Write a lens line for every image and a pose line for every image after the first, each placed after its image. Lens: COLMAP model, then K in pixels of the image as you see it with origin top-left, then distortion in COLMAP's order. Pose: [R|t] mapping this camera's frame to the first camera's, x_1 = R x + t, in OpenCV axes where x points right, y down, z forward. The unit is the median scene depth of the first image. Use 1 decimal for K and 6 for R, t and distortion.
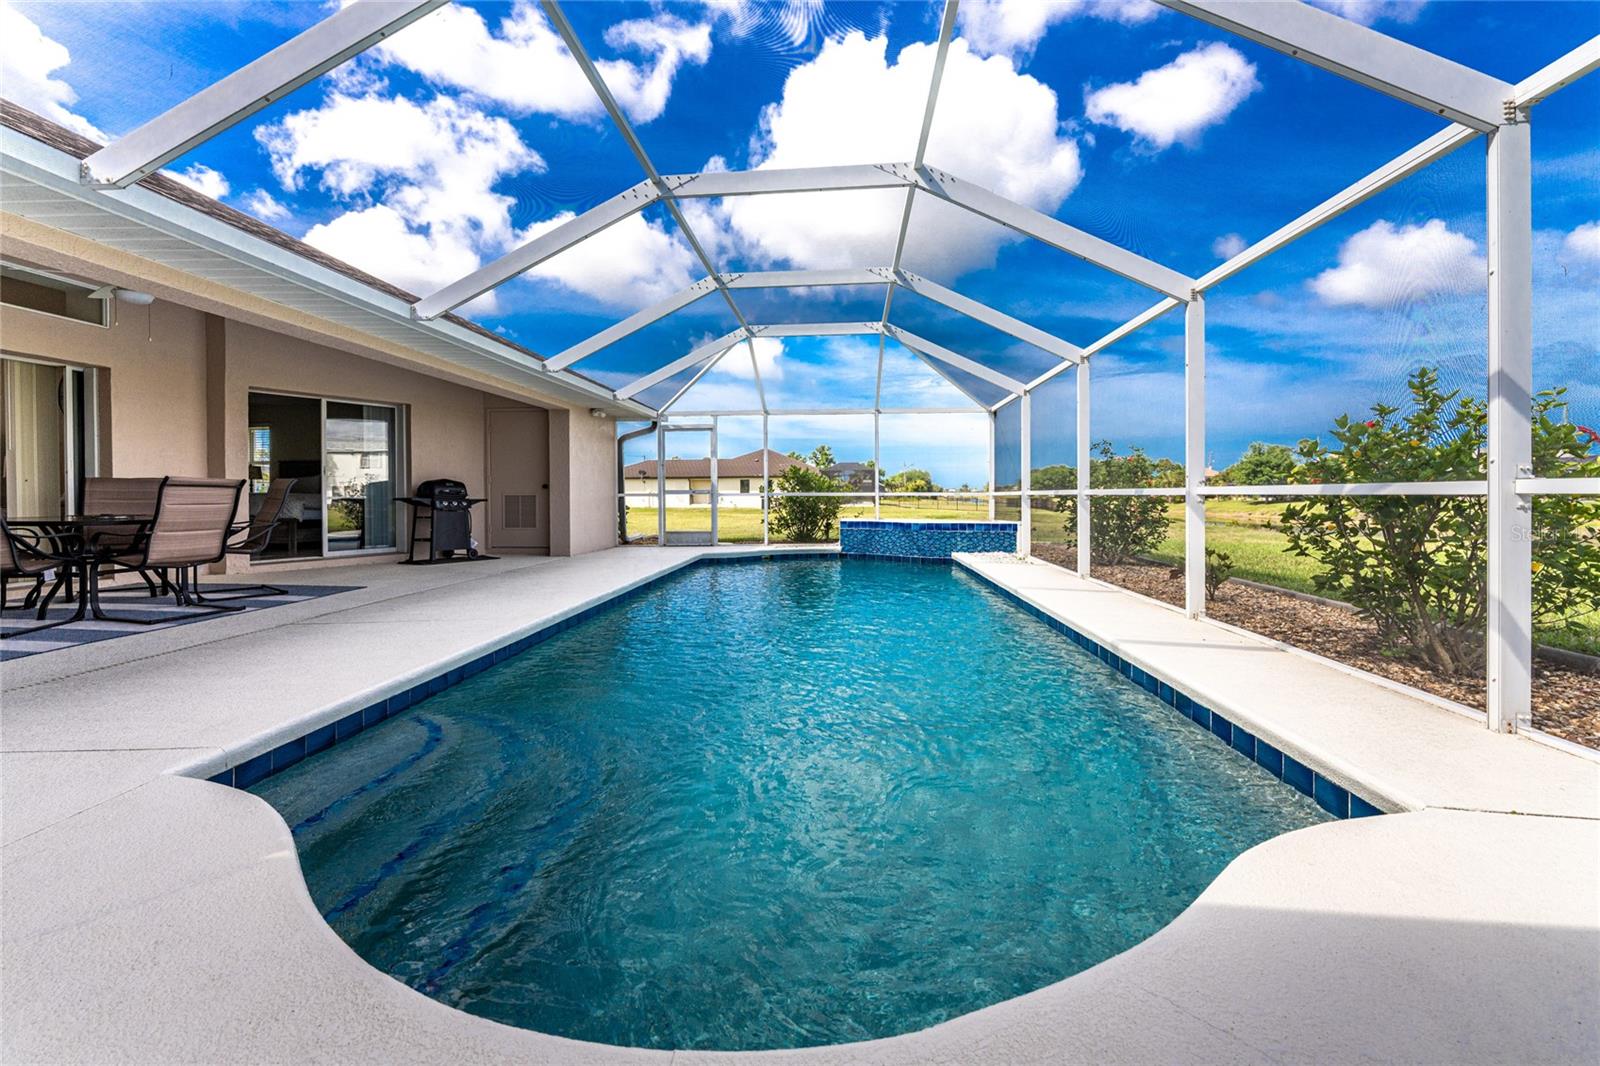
lens RADIAL K [[660.5, 0, 798.3], [0, 660.5, 498.5], [0, 0, 1]] dist [-0.003967, 0.000209]
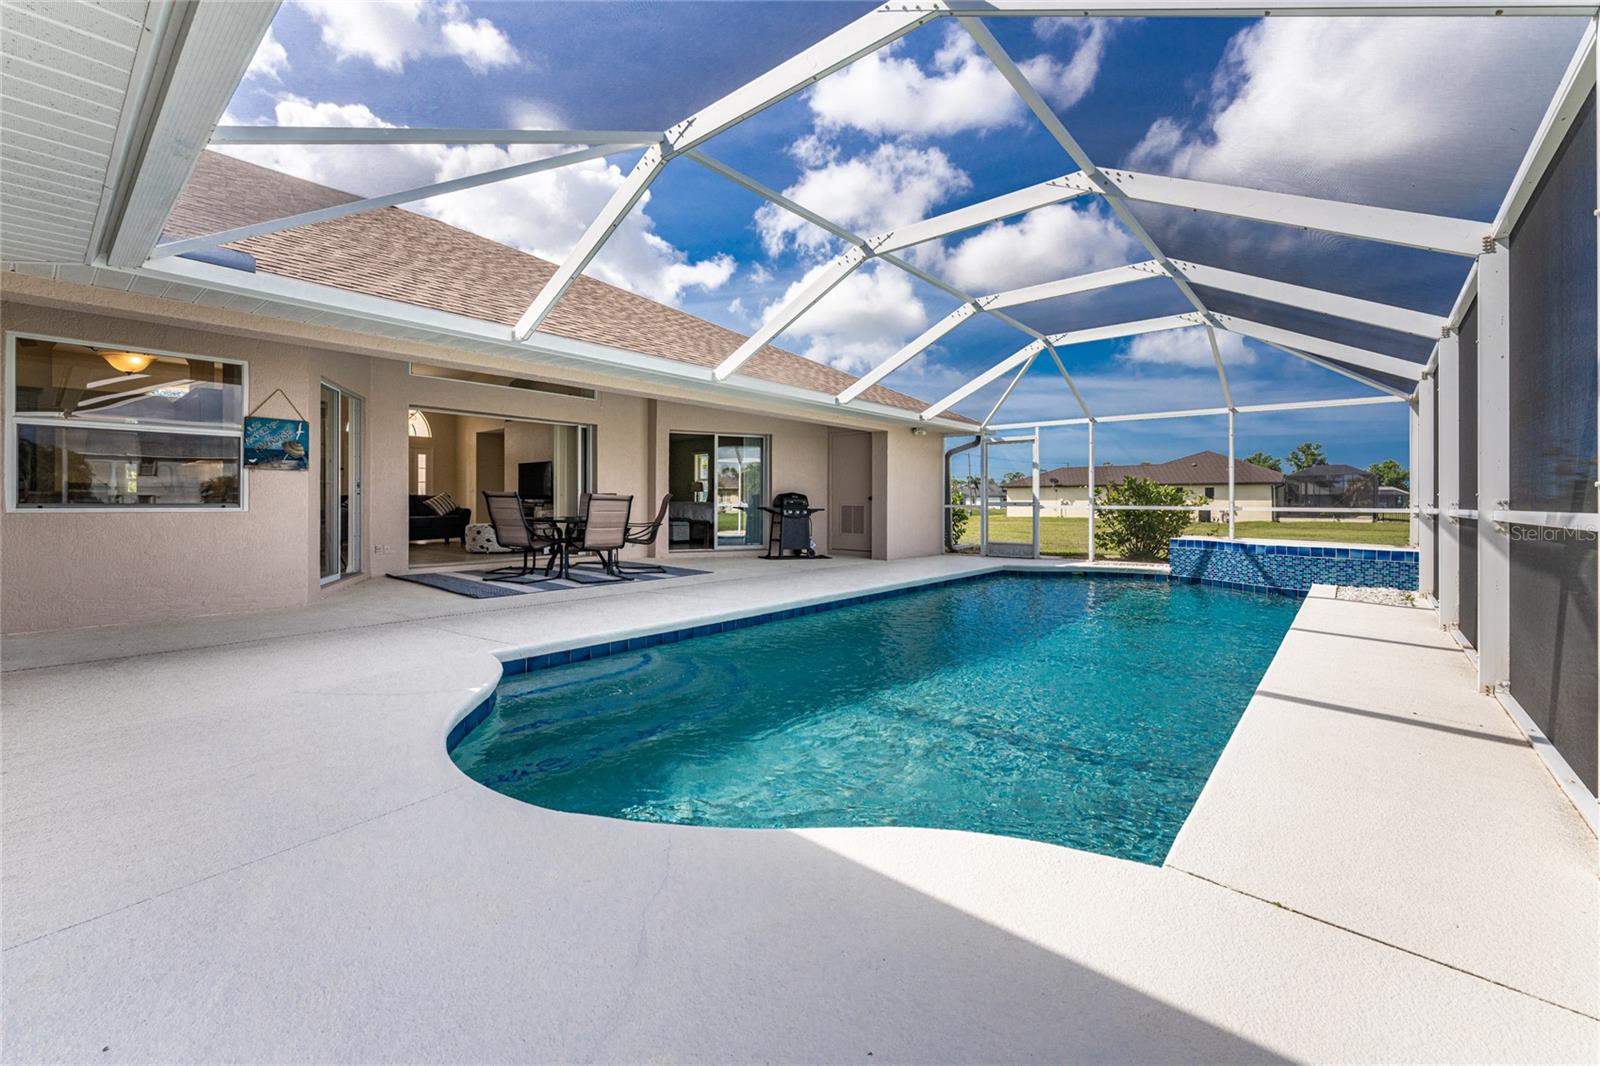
lens RADIAL K [[660.5, 0, 790.1], [0, 660.5, 521.4], [0, 0, 1]] dist [-0.003967, 0.000209]
pose [[0.804210, 0.024659, -0.593833, 0.176102], [-0.011552, 0.999599, 0.025863, -0.005837], [0.594232, -0.013939, 0.804173, -0.008970]]
